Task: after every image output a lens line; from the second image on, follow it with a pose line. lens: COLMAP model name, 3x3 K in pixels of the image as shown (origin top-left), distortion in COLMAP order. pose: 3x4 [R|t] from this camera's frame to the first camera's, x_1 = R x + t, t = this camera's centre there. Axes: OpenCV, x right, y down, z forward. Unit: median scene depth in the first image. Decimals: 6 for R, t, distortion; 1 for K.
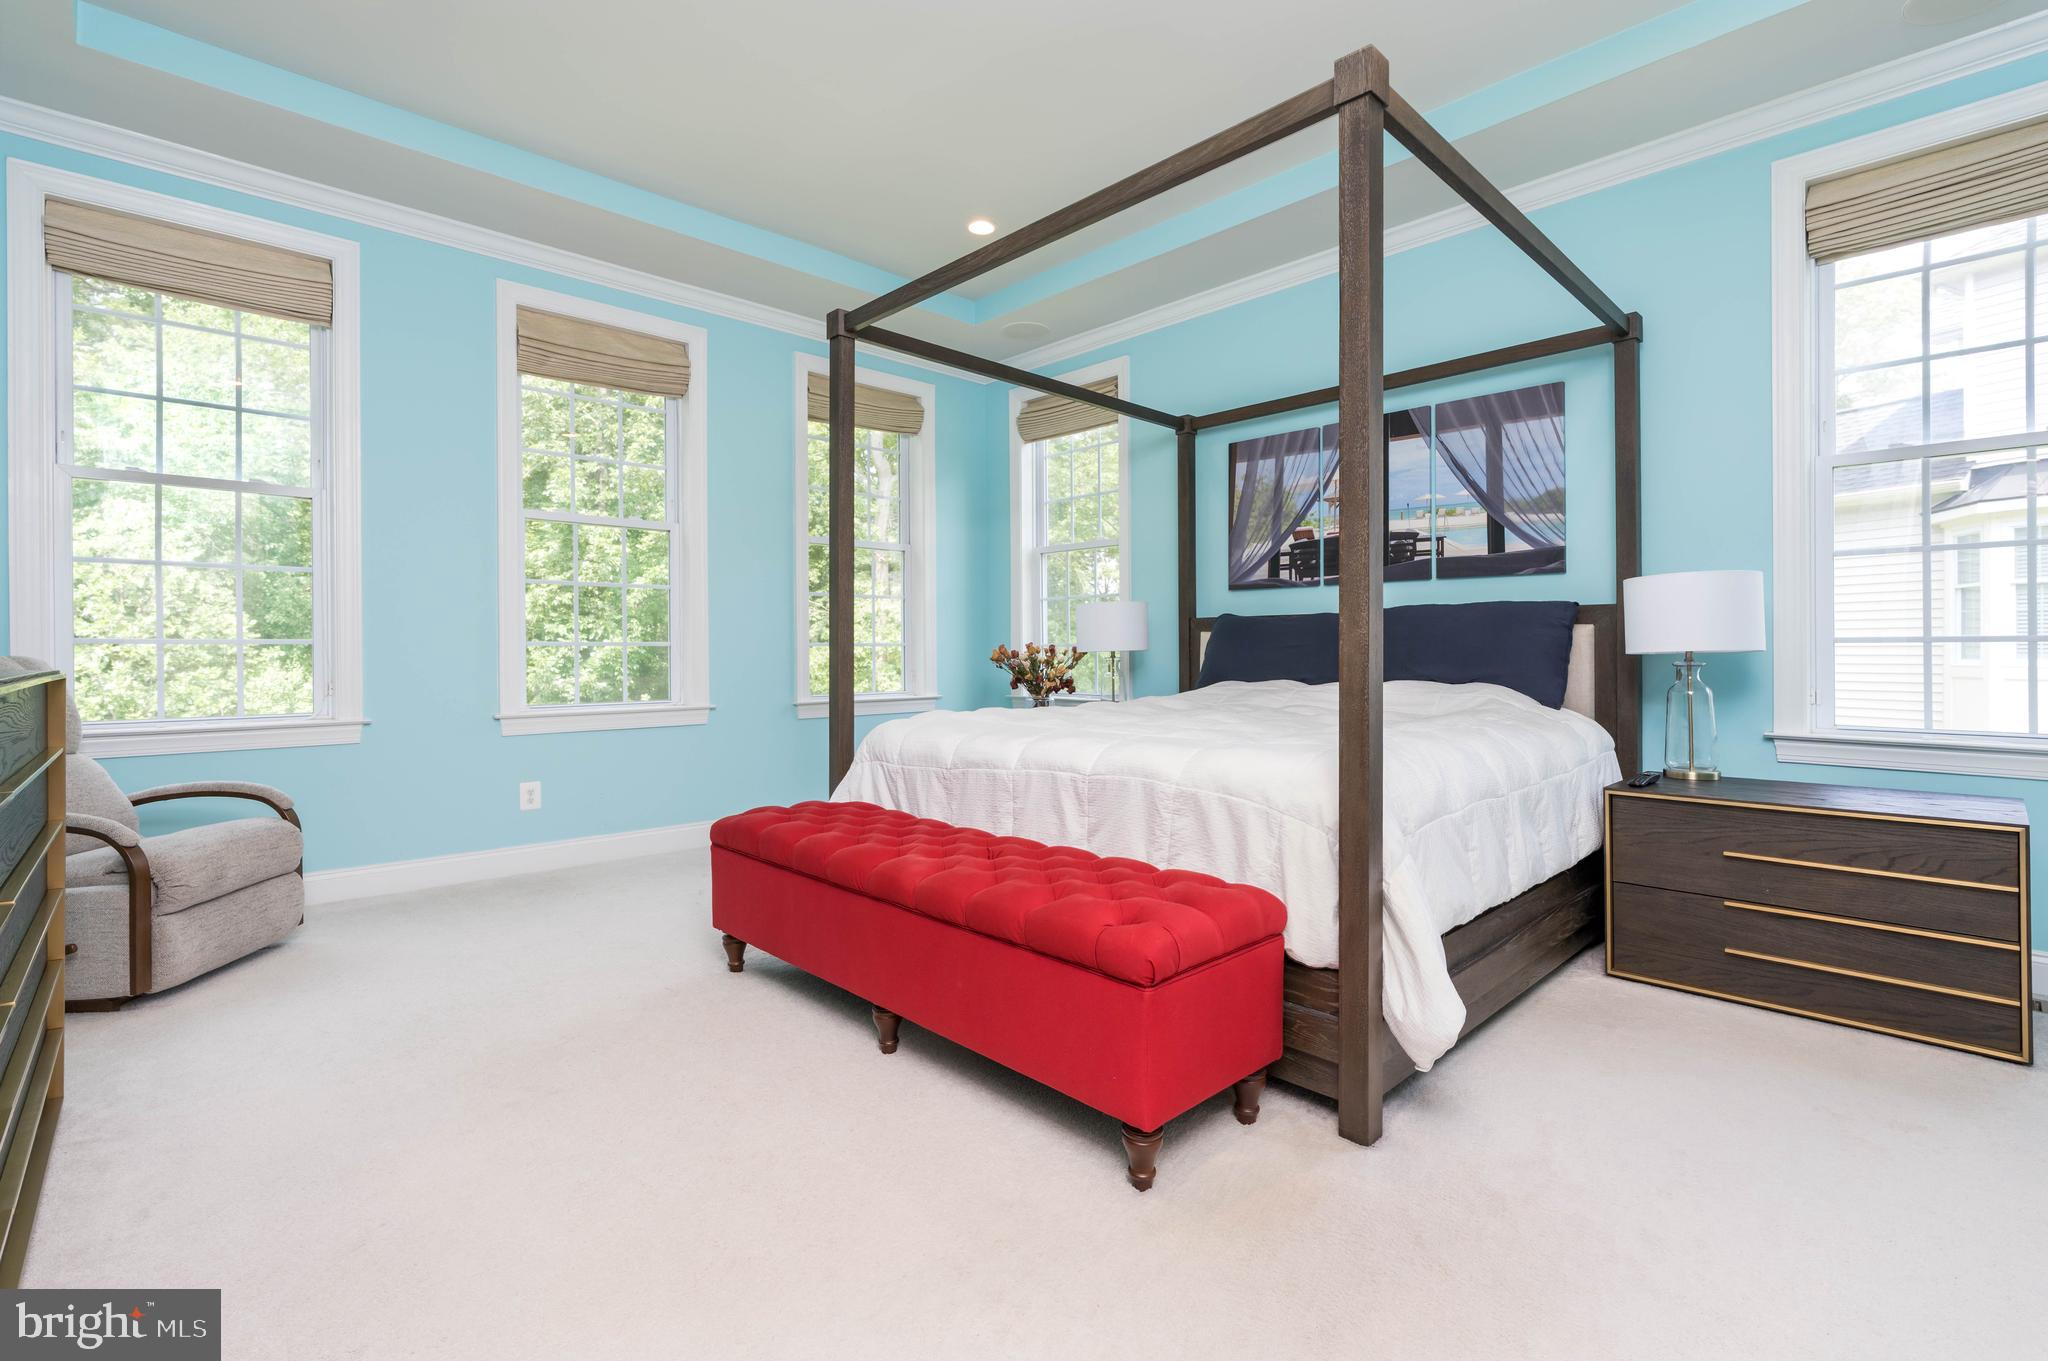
lens RADIAL K [[945.7, 0, 1028.6], [0, 945.7, 668.6], [0, 0, 1]] dist [-0.007216, 0.002730]
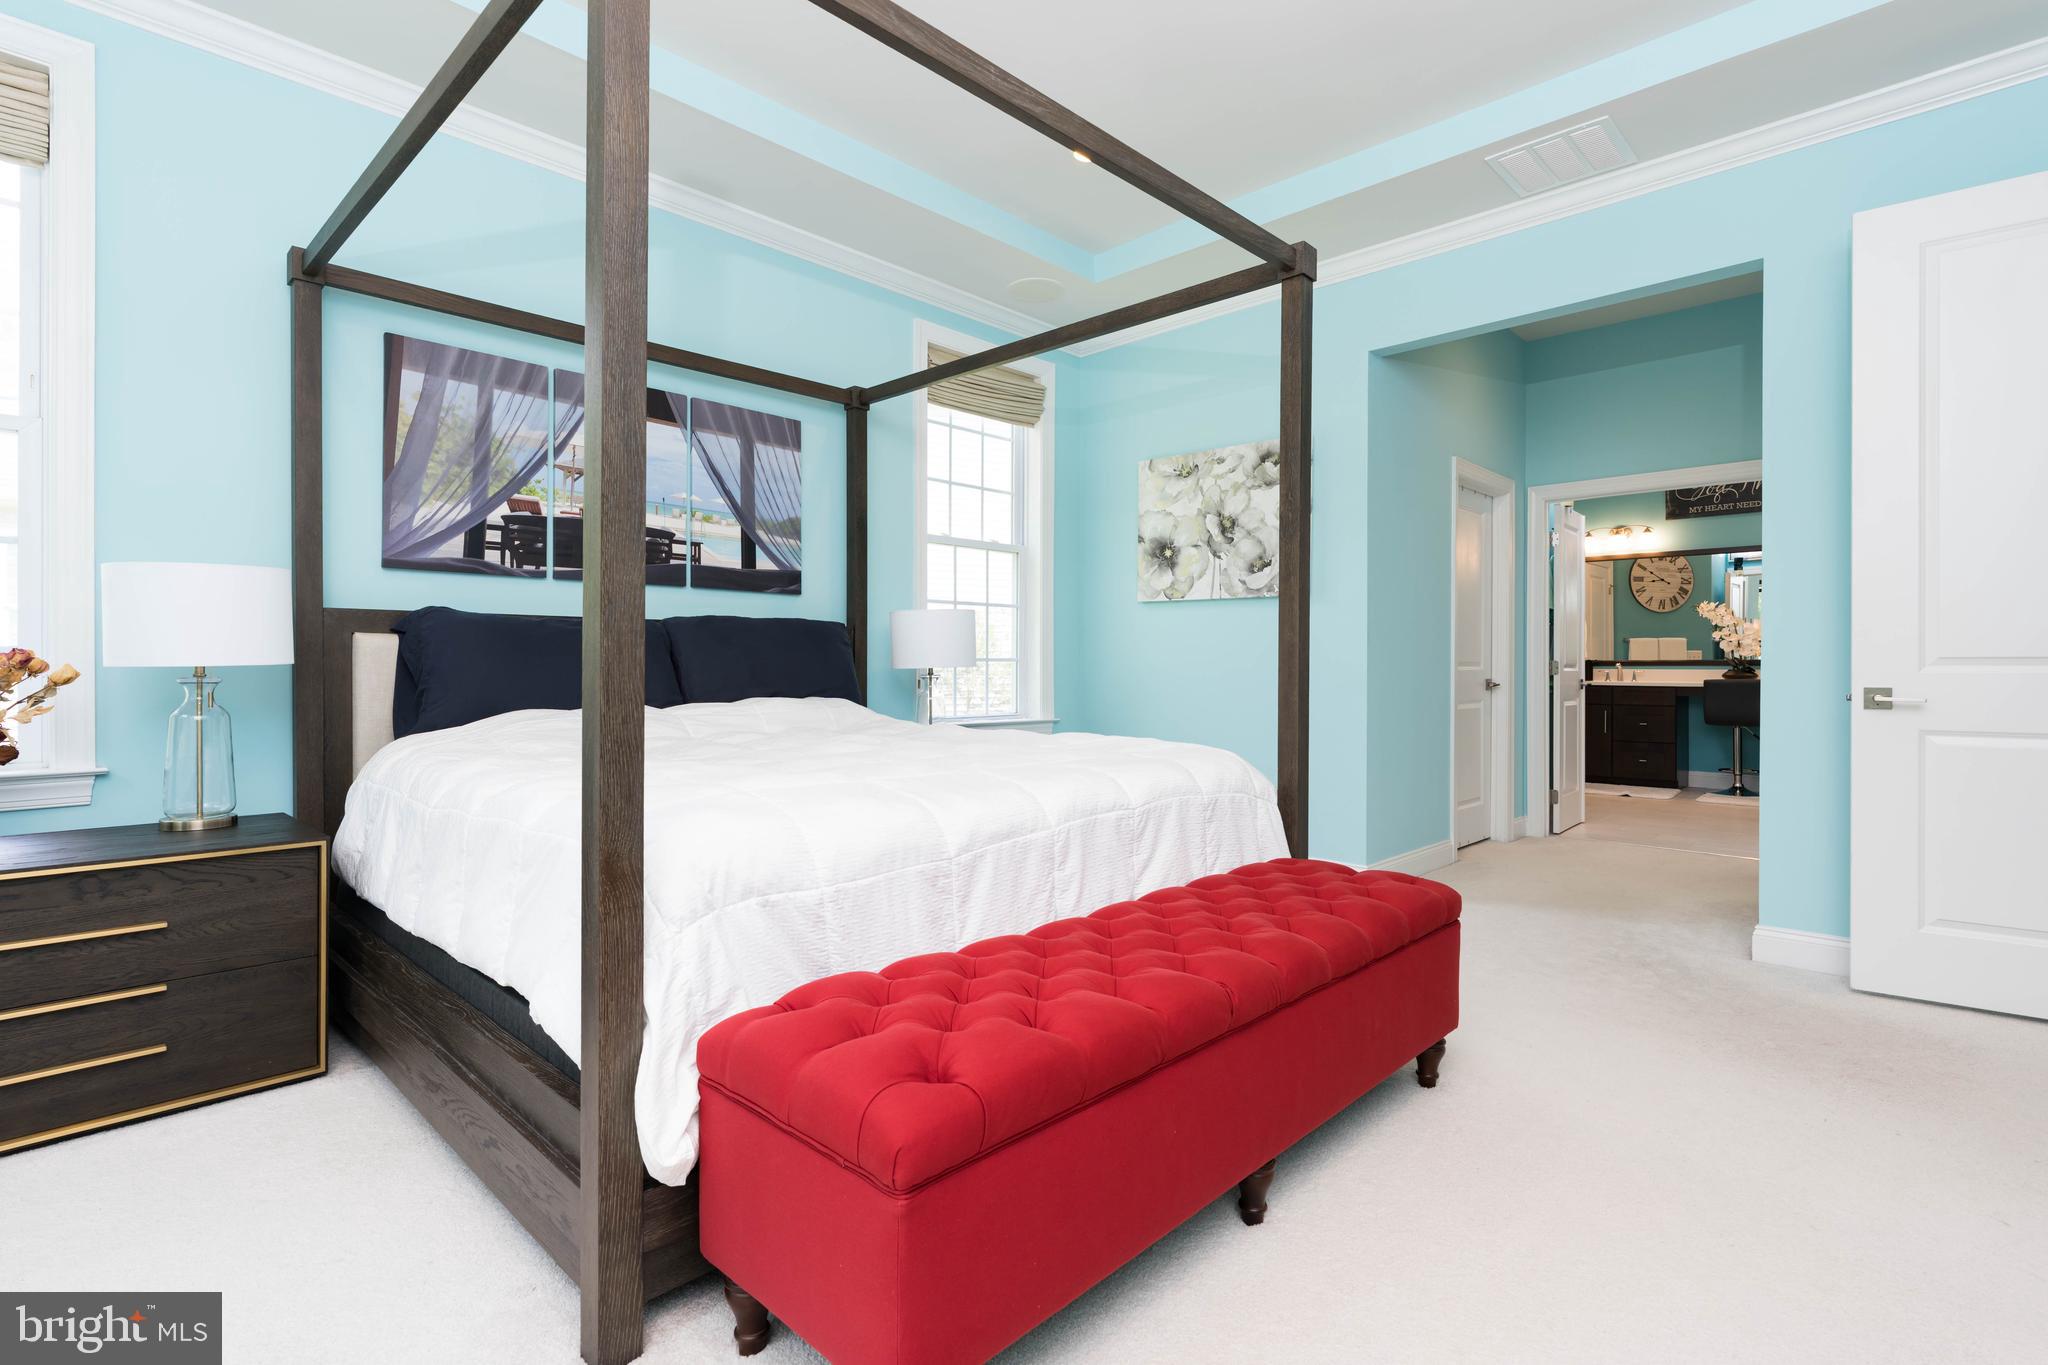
lens RADIAL K [[1002.1, 0, 1027.6], [0, 1002.1, 671.7], [0, 0, 1]] dist [-0.001318, -0.001135]
pose [[-0.060289, 0.004076, 0.998173, -0.545679], [0.026278, 0.999652, -0.002494, -0.002353], [-0.997835, 0.026080, -0.060375, 0.723656]]
